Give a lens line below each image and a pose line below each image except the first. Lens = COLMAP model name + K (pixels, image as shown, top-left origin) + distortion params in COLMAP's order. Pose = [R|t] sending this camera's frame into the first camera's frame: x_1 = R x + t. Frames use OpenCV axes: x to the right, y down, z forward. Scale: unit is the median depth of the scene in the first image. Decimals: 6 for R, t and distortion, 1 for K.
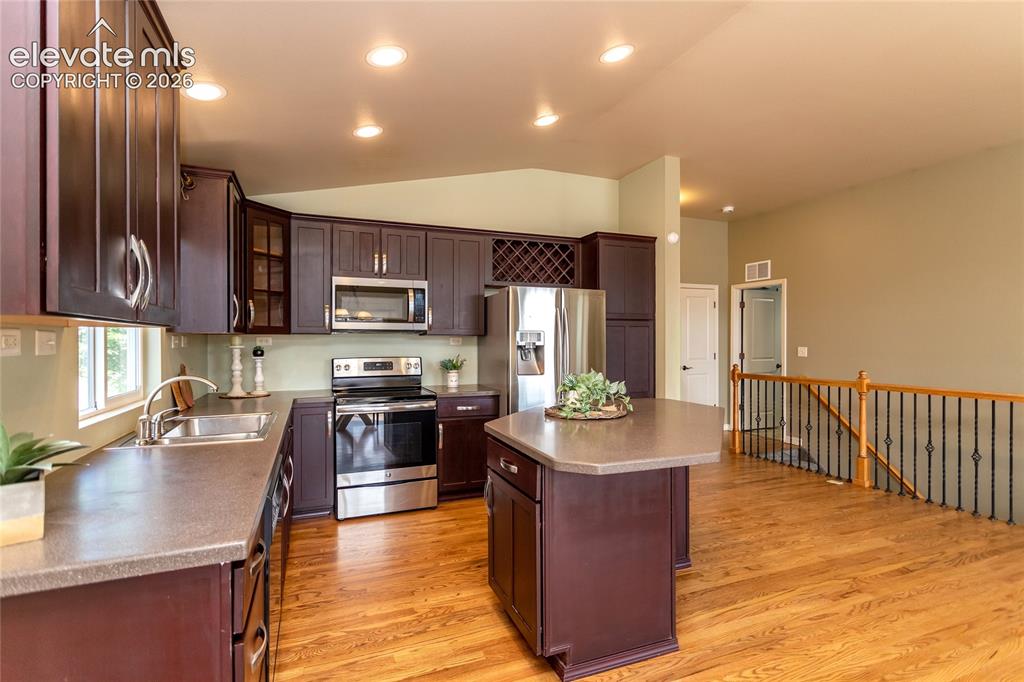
lens RADIAL K [[492.6, 0, 520.6], [0, 492.6, 343.1], [0, 0, 1]] dist [0.000988, -0.000441]
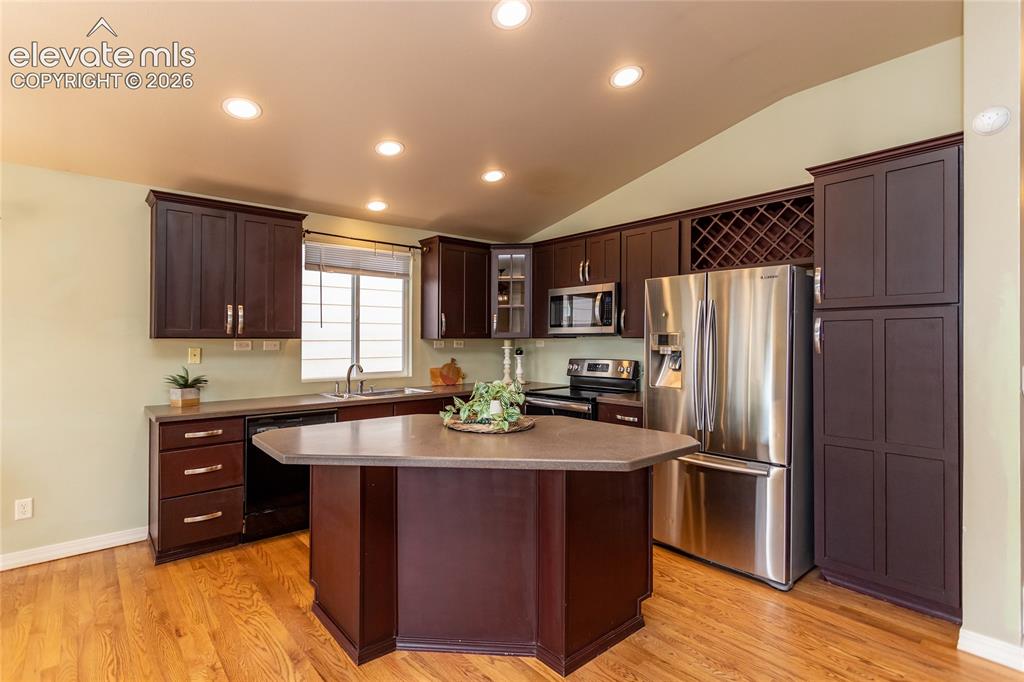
lens RADIAL K [[492.6, 0, 518.7], [0, 492.6, 341.9], [0, 0, 1]] dist [0.000988, -0.000441]
pose [[0.333243, 0.001873, -0.942839, 0.619644], [-0.005013, 0.999987, 0.000214, -0.007328], [0.942828, 0.004655, 0.333248, 0.457088]]
